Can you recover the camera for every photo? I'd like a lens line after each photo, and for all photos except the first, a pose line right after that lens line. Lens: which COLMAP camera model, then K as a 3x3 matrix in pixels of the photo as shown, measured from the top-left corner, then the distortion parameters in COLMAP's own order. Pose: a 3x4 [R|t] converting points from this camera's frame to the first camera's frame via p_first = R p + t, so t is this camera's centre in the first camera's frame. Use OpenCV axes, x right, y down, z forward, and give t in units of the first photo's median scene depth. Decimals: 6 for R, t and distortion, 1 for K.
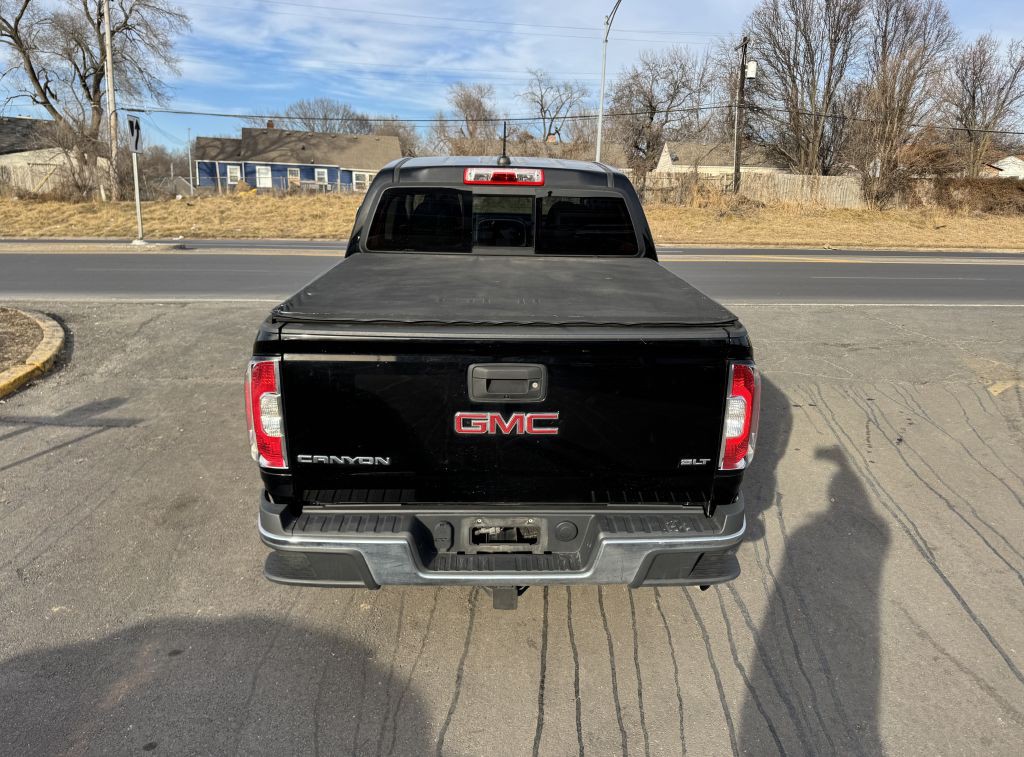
lens RADIAL K [[766.7, 0, 511.0], [0, 766.7, 405.1], [0, 0, 1]] dist [0.009304, -0.008585]
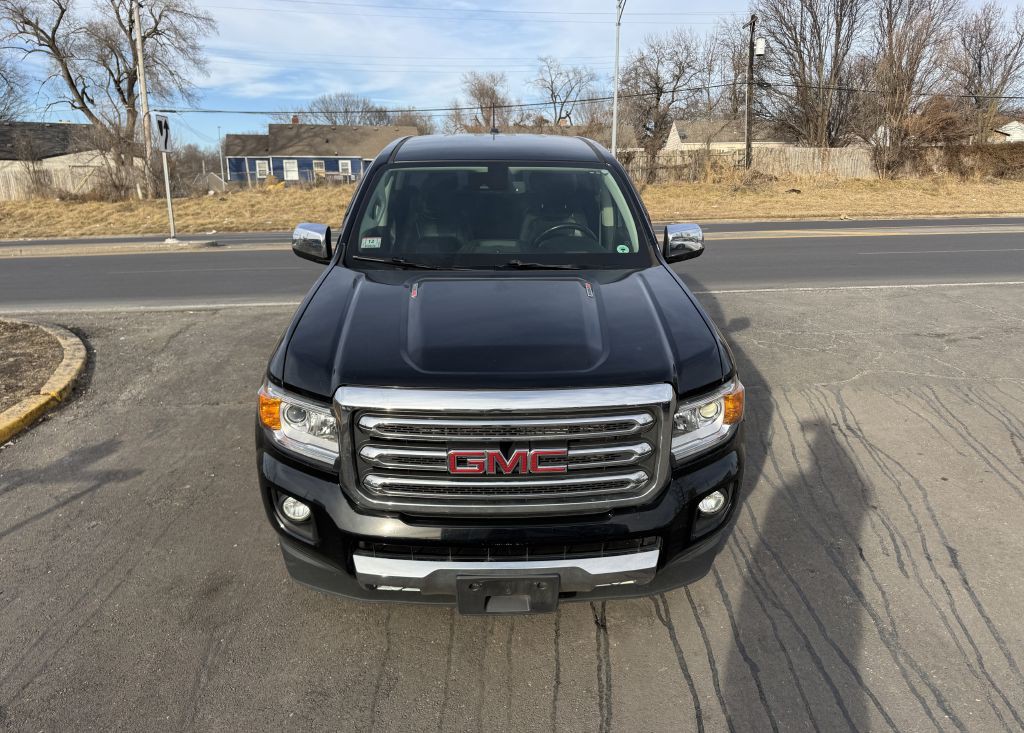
lens RADIAL K [[724.6, 0, 510.0], [0, 724.6, 380.2], [0, 0, 1]] dist [0.008133, -0.008740]
pose [[0.999164, -0.031376, -0.026193, -0.008956], [0.031507, 0.999493, 0.004601, -0.008314], [0.026035, -0.005423, 0.999646, 0.024724]]
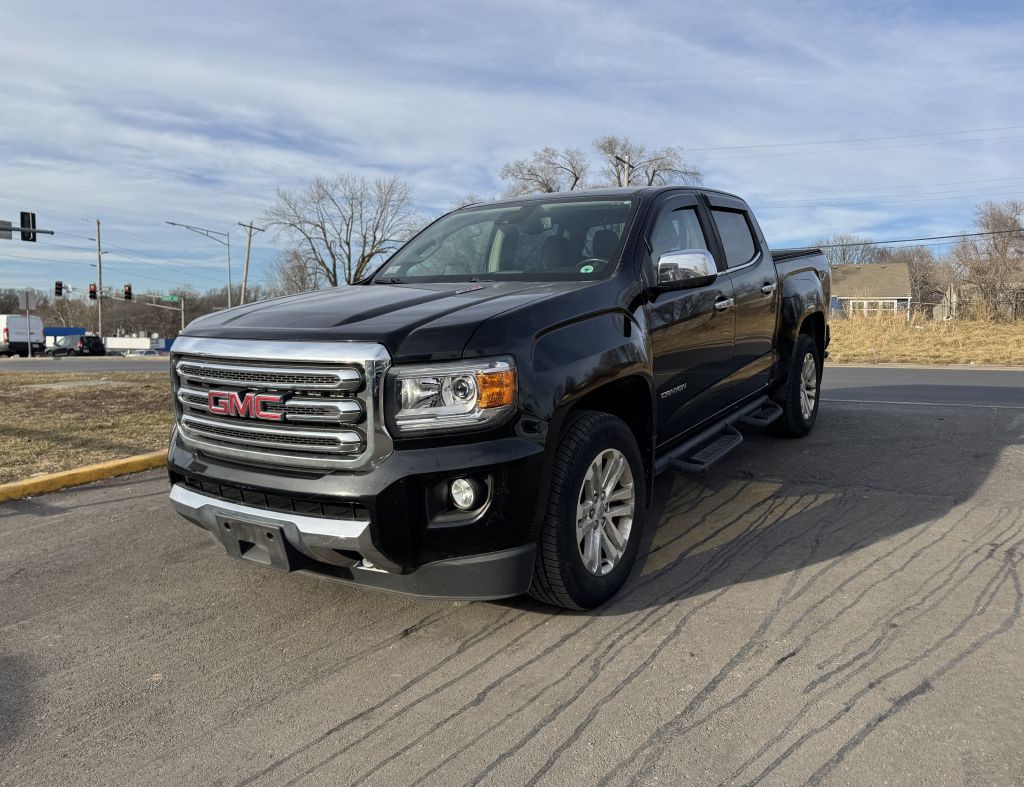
lens RADIAL K [[762.9, 0, 536.9], [0, 762.9, 394.1], [0, 0, 1]] dist [0.051795, -0.082157]
pose [[0.819099, 0.023201, -0.573183, 0.045427], [-0.129495, 0.980869, -0.145350, 0.003339], [0.558846, 0.193280, 0.806433, 0.041525]]
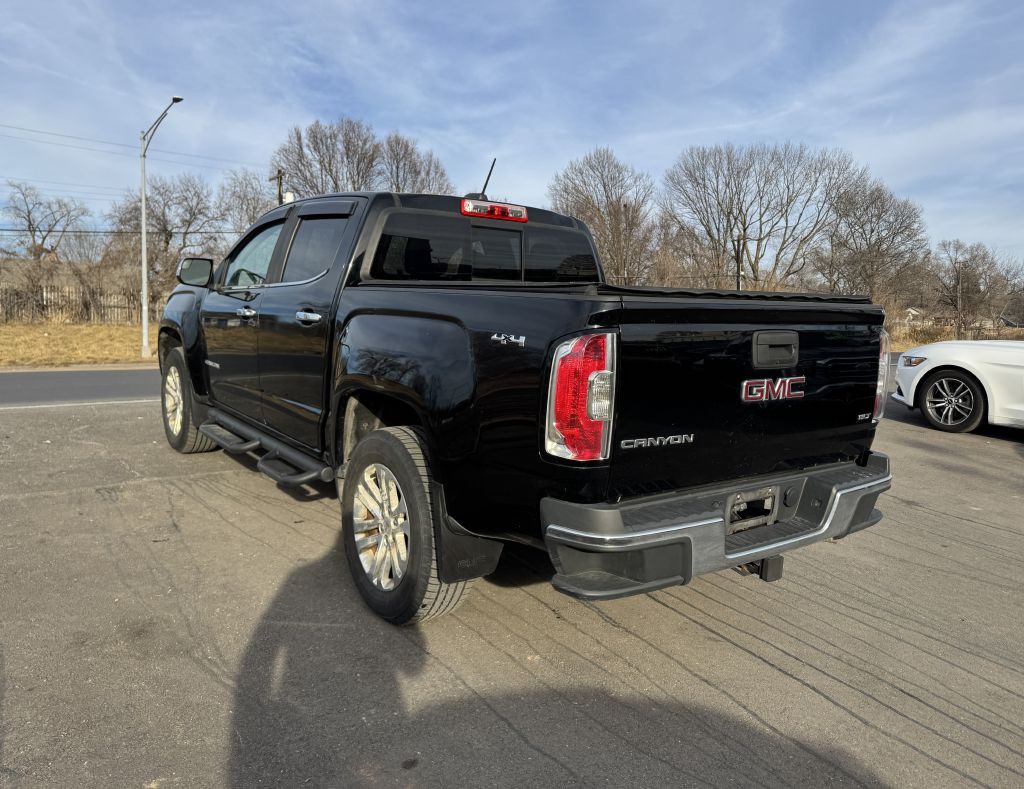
lens RADIAL K [[762.9, 0, 536.9], [0, 762.9, 395.1], [0, 0, 1]] dist [0.051795, -0.082157]
pose [[0.805428, -0.061930, 0.589449, -0.053233], [0.163008, 0.979319, -0.119844, 0.006245], [-0.569837, 0.192610, 0.798866, 0.020400]]
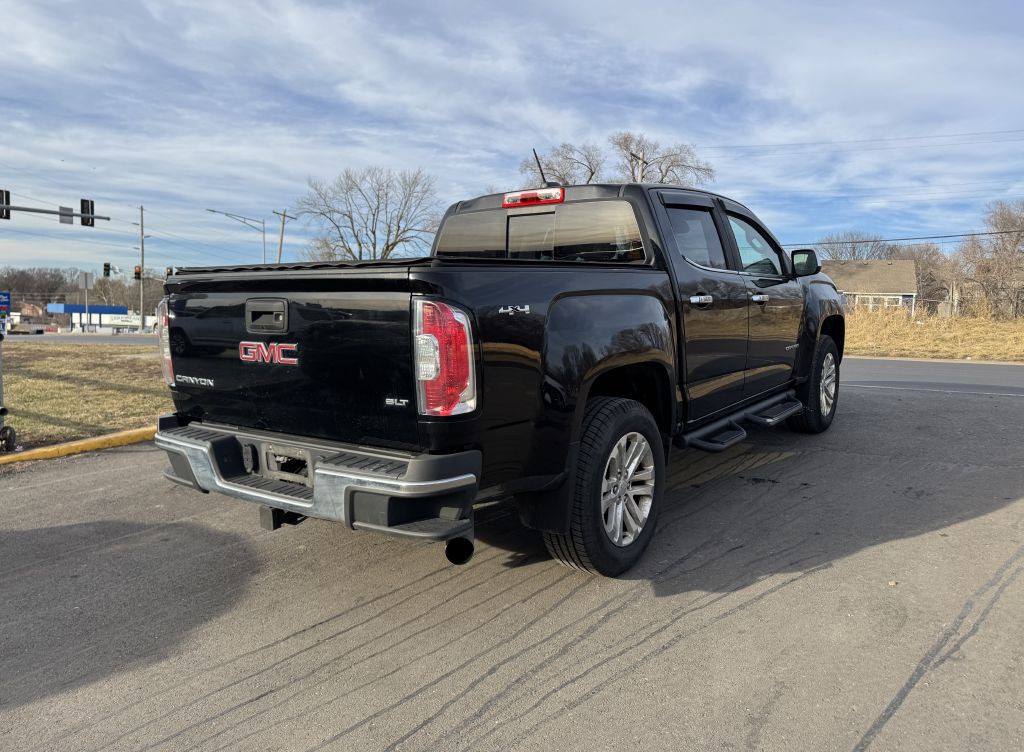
lens RADIAL K [[739.4, 0, 512.6], [0, 739.4, 388.0], [0, 0, 1]] dist [0.022685, -0.005211]
pose [[0.790118, 0.050524, -0.610869, 0.057773], [-0.161098, 0.978678, -0.127424, 0.009438], [0.591406, 0.199090, 0.781410, 0.021165]]
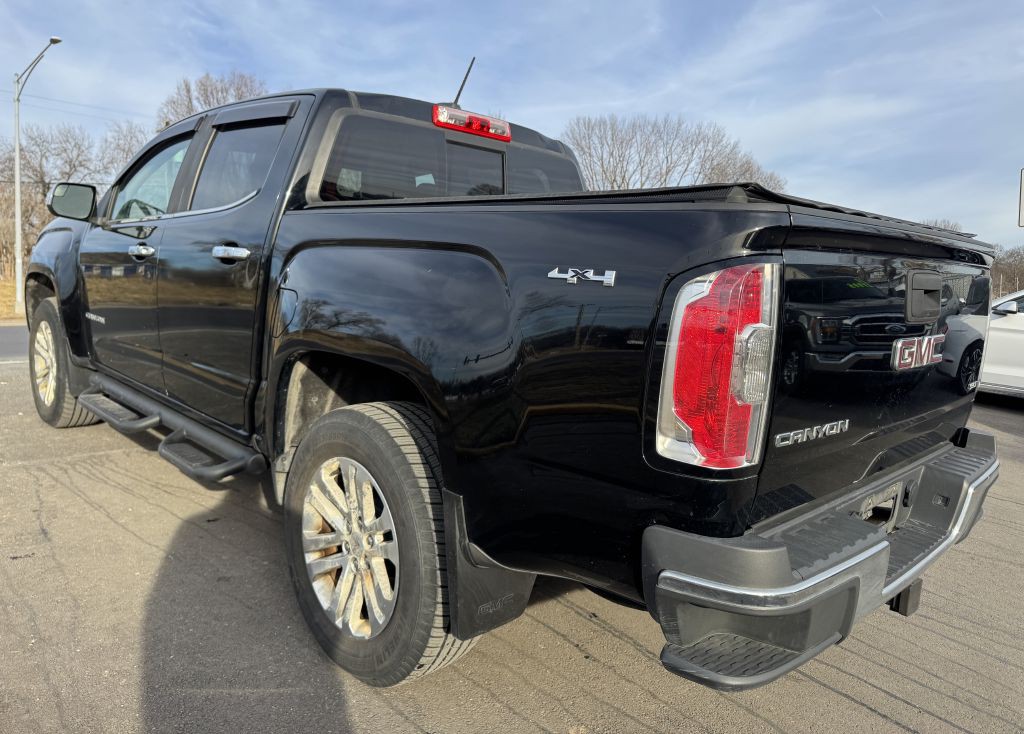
lens RADIAL K [[736.4, 0, 517.3], [0, 736.4, 355.5], [0, 0, 1]] dist [-0.000116, -0.002049]
pose [[0.727954, -0.064703, 0.682566, -0.047682], [0.176597, 0.979642, -0.095476, 0.001520], [-0.662492, 0.190041, 0.724561, 0.043712]]
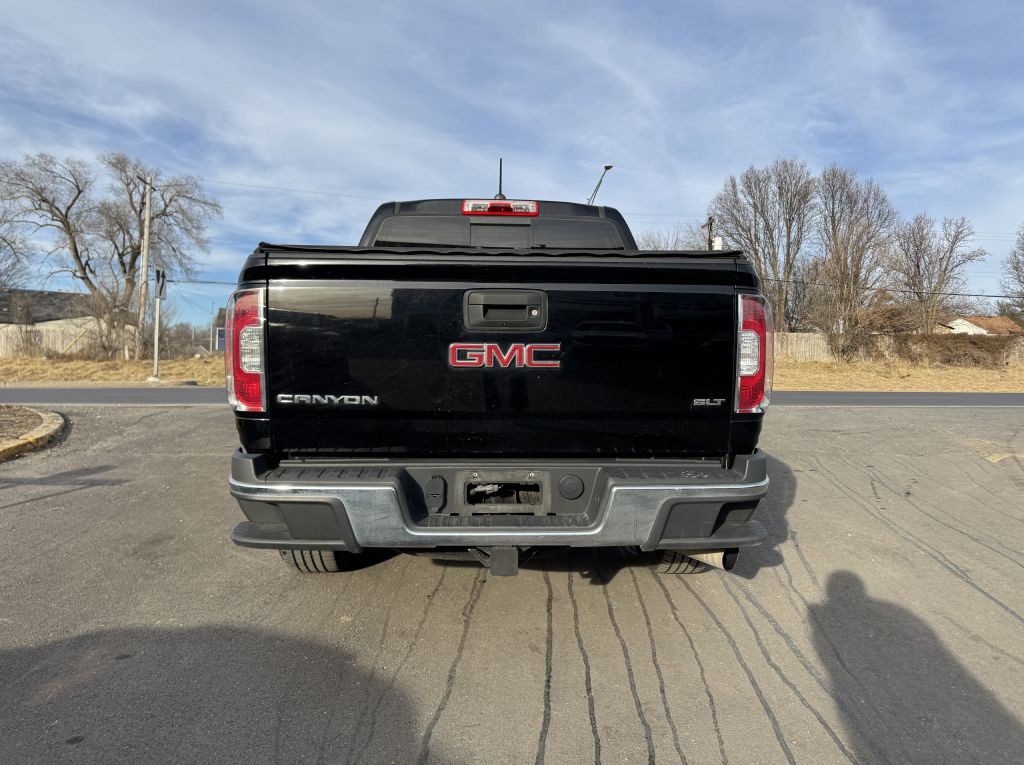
lens RADIAL K [[732.3, 0, 512.0], [0, 732.3, 382.5], [0, 0, 1]] dist [0.006905, -0.005739]
pose [[0.999933, -0.007585, 0.008730, -0.000282], [0.009448, 0.971116, -0.238419, 0.015937], [-0.006670, 0.238485, 0.971123, 0.008523]]
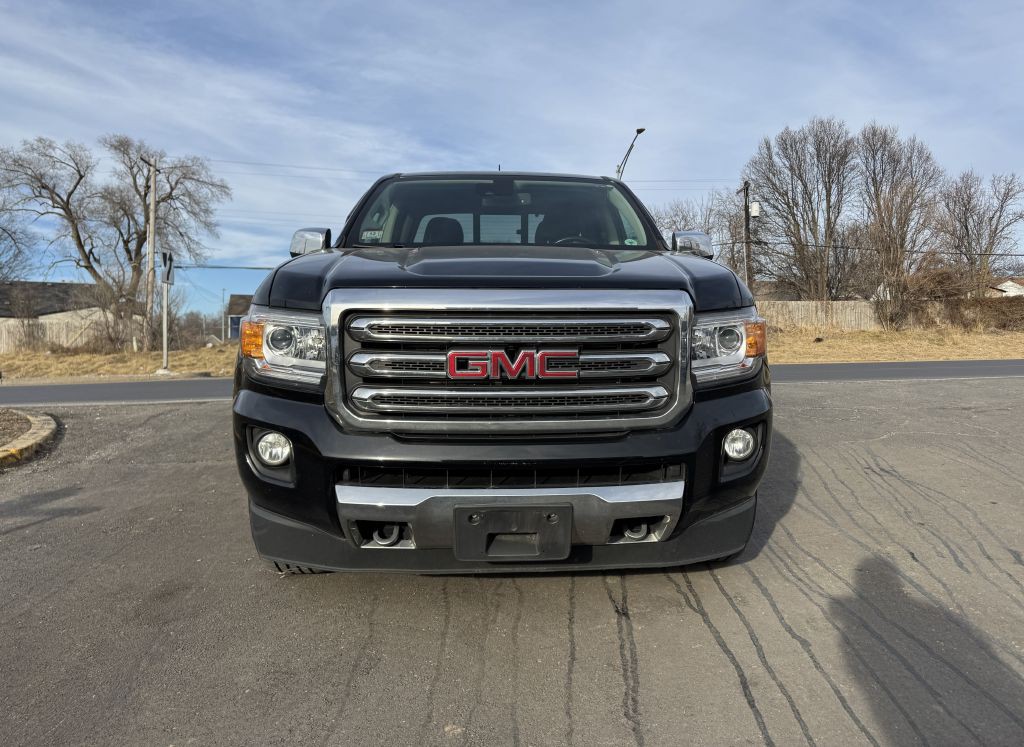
lens RADIAL K [[759.5, 0, 531.9], [0, 759.5, 358.6], [0, 0, 1]] dist [0.009152, -0.009027]
pose [[0.999254, -0.038358, 0.004465, -0.009668], [0.038287, 0.968990, -0.244116, 0.010439], [0.005037, 0.244105, 0.969736, 0.028877]]
